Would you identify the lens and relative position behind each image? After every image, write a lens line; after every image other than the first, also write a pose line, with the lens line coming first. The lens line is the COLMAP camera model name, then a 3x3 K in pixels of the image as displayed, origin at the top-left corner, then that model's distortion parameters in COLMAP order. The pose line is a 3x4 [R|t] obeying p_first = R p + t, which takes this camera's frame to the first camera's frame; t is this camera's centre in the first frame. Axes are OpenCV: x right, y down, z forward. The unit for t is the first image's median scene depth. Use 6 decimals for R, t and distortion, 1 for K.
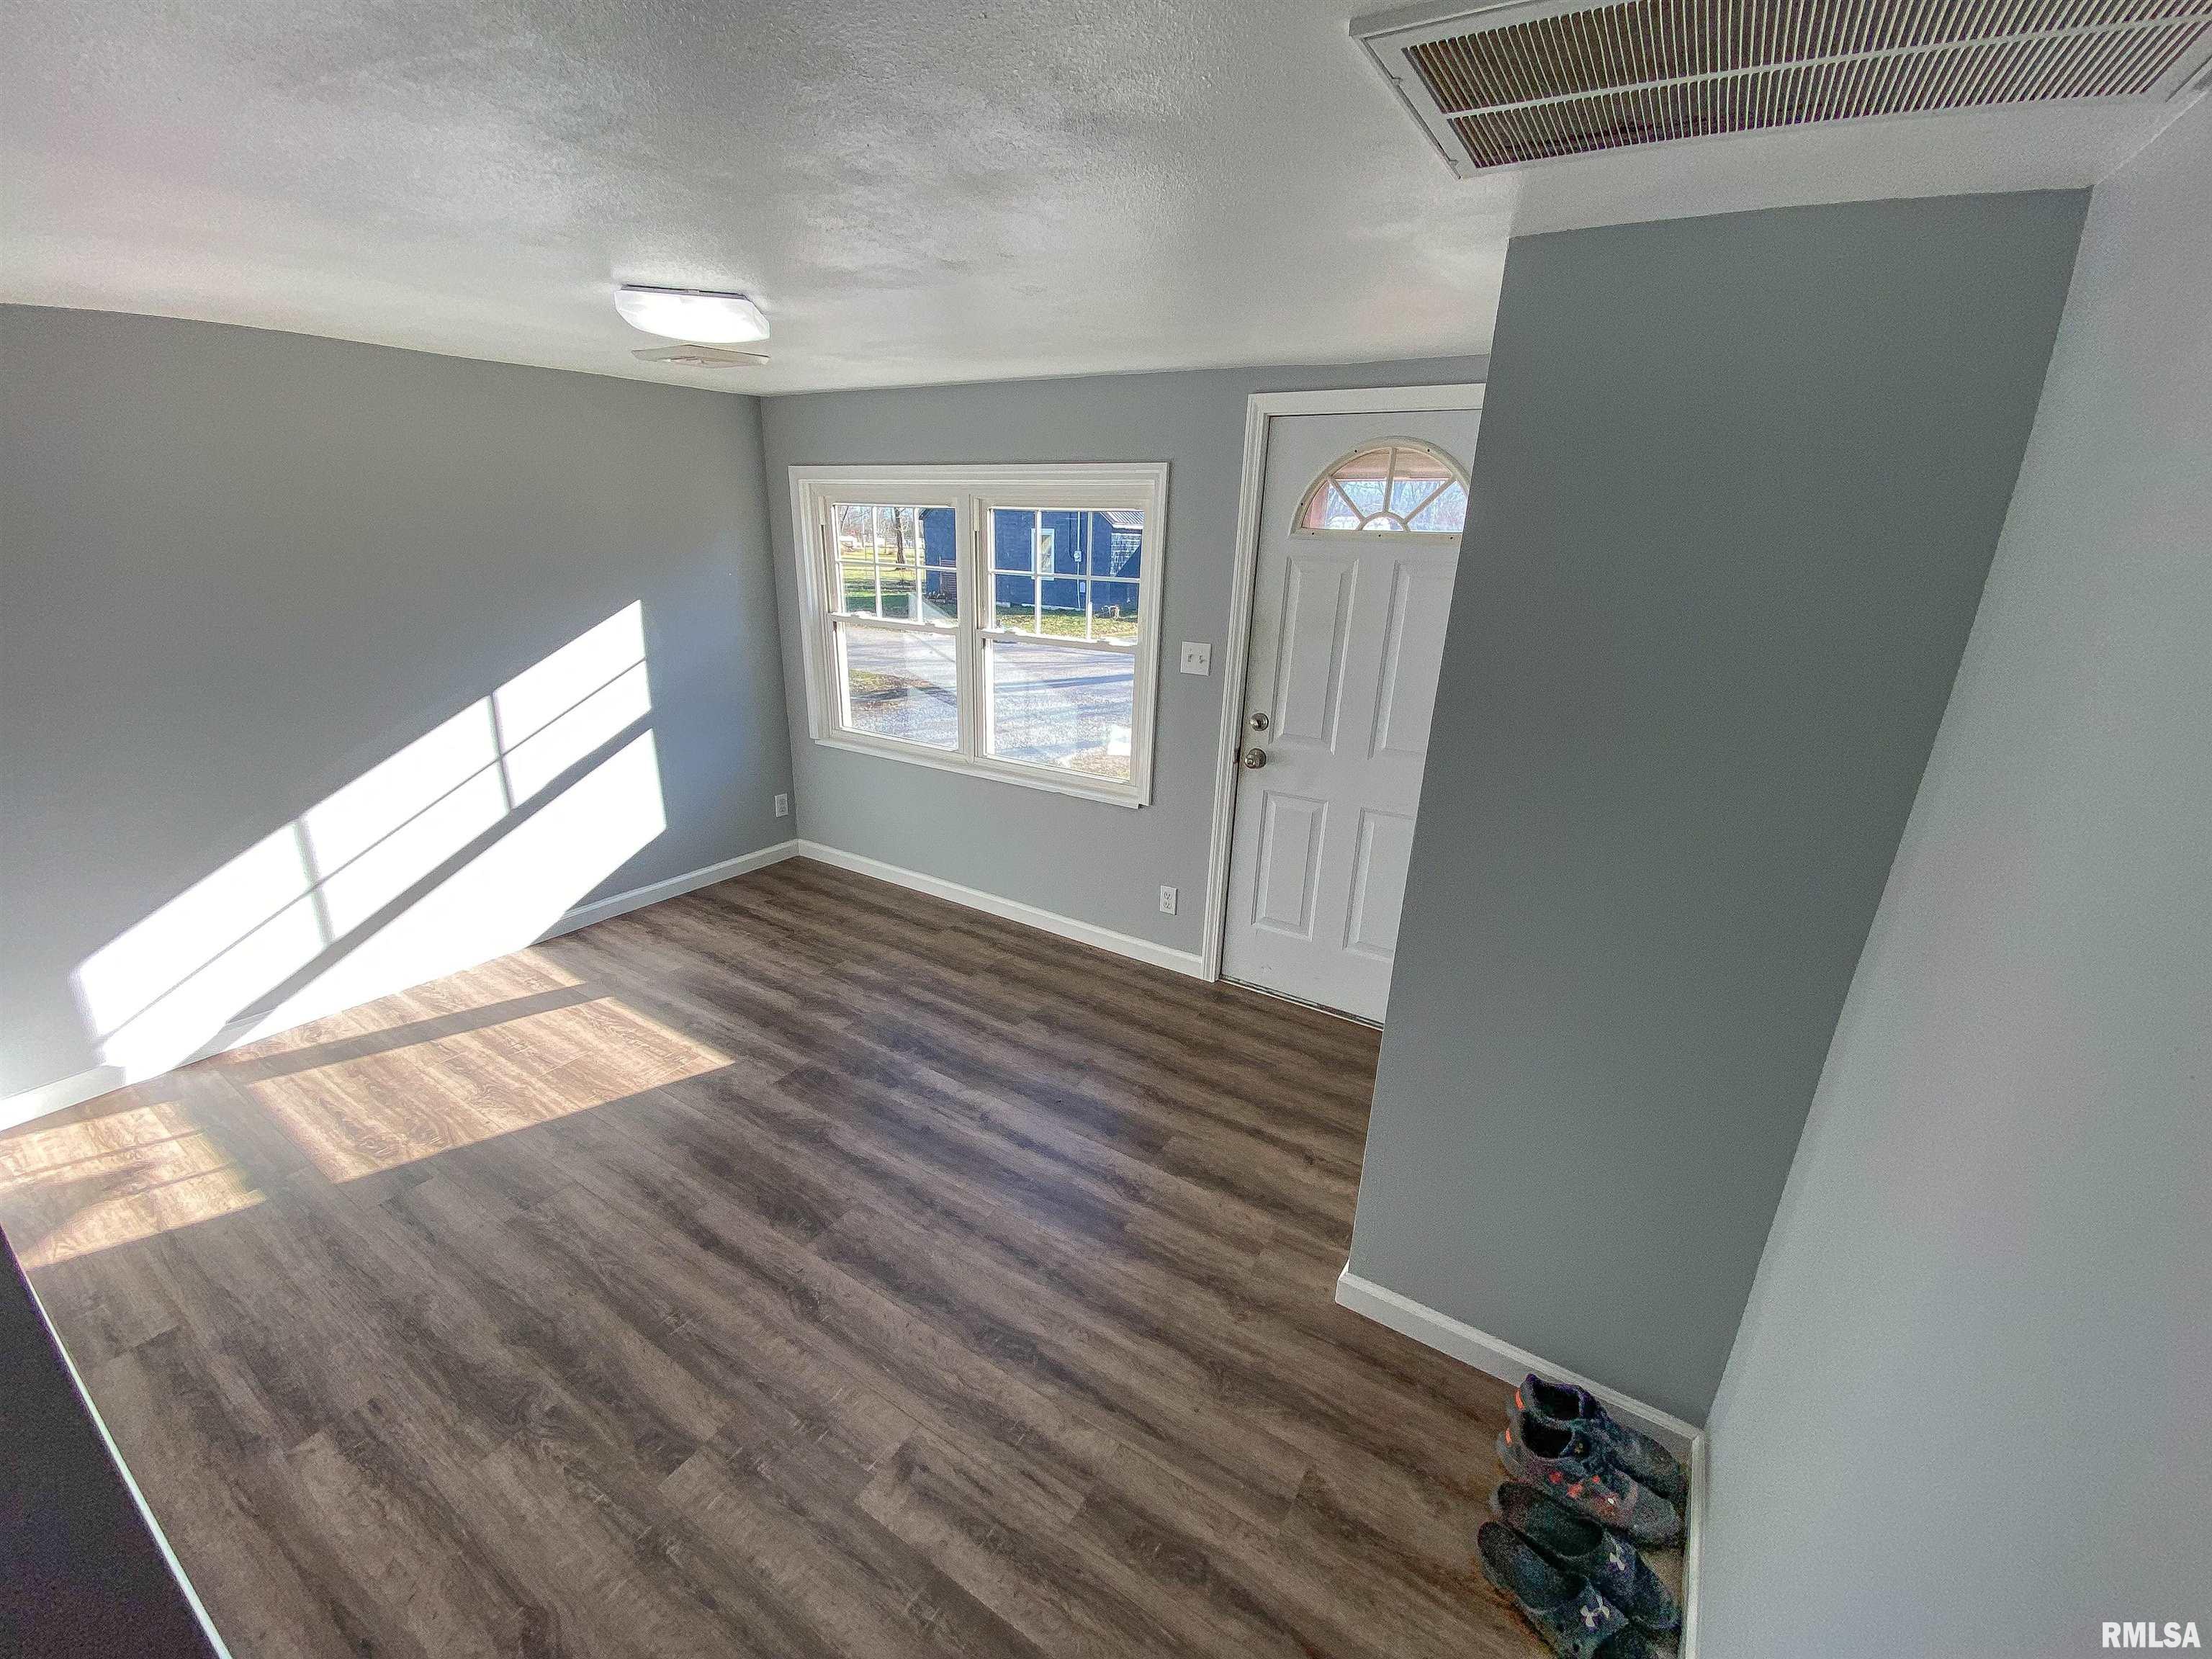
lens RADIAL K [[888.6, 0, 1106.0], [0, 888.6, 829.5], [0, 0, 1]] dist [-0.000322, -0.014287]
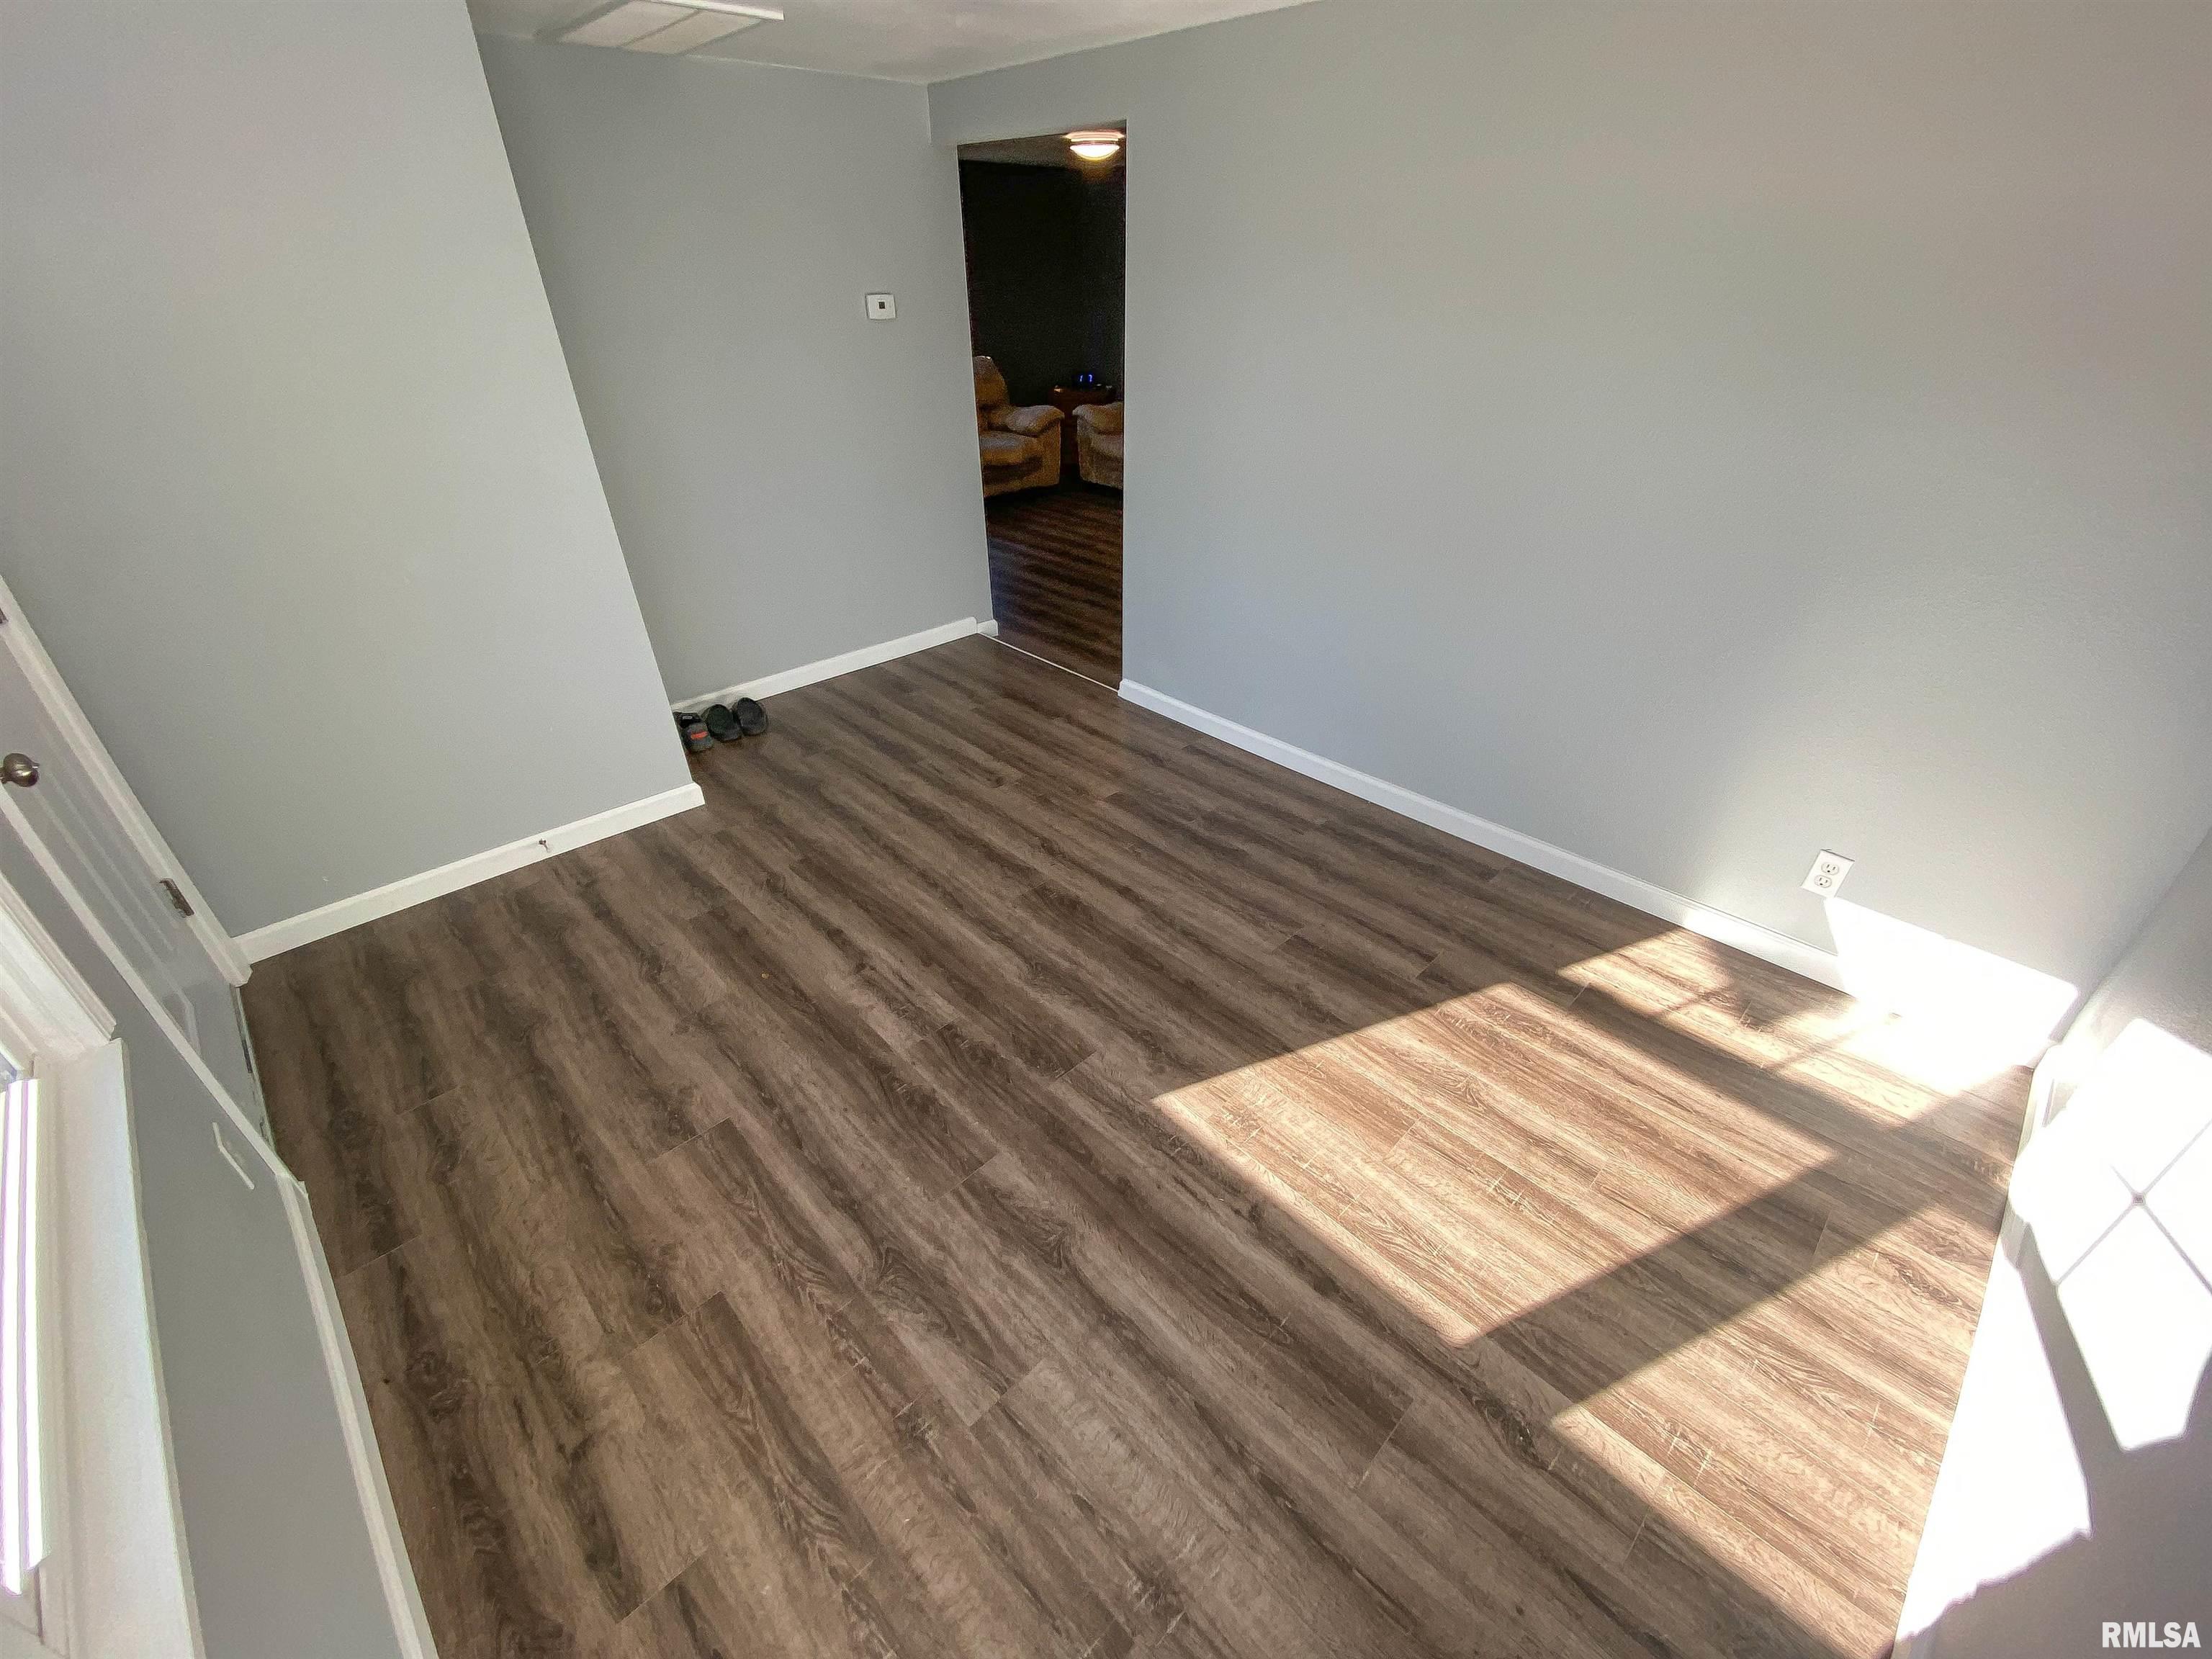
lens RADIAL K [[907.4, 0, 1105.6], [0, 907.4, 831.4], [0, 0, 1]] dist [0.034108, -0.026485]
pose [[-0.970364, -0.157452, 0.183311, -0.605379], [0.043537, 0.632259, 0.773533, -0.524932], [-0.237694, 0.758589, -0.606666, 1.618555]]
